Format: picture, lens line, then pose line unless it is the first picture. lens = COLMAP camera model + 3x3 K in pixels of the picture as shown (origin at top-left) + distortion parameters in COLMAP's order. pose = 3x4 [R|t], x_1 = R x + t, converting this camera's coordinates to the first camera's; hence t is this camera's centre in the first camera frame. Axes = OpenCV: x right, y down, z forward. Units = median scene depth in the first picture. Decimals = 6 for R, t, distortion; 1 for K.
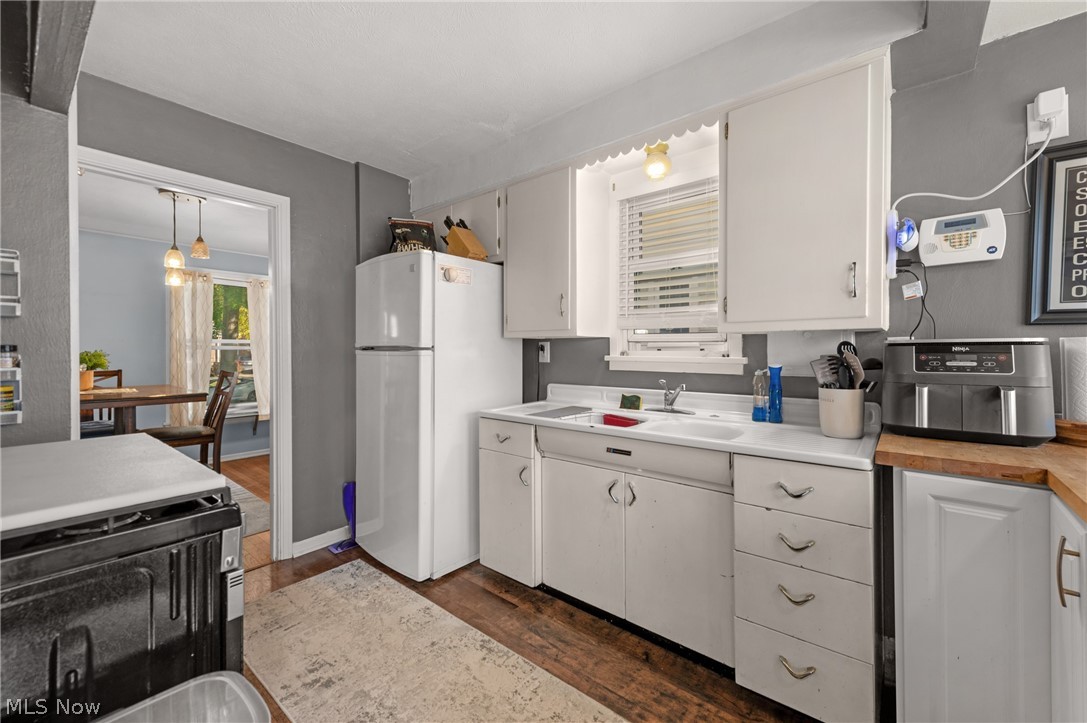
lens RADIAL K [[428.6, 0, 552.3], [0, 428.6, 353.3], [0, 0, 1]] dist [0.014336, -0.003139]
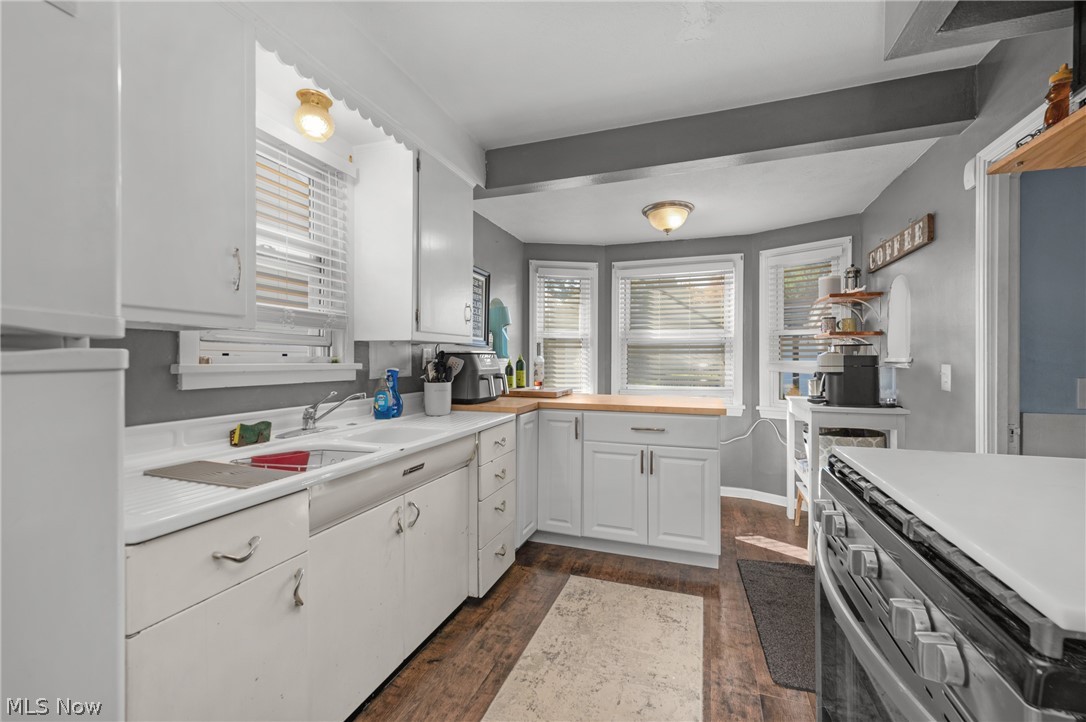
lens RADIAL K [[428.2, 0, 552.6], [0, 428.2, 357.9], [0, 0, 1]] dist [0.014336, -0.003139]
pose [[-0.324462, -0.001937, 0.945897, -0.793487], [0.004851, 0.999981, 0.003712, -0.004382], [-0.945886, 0.005793, -0.324446, 1.029906]]
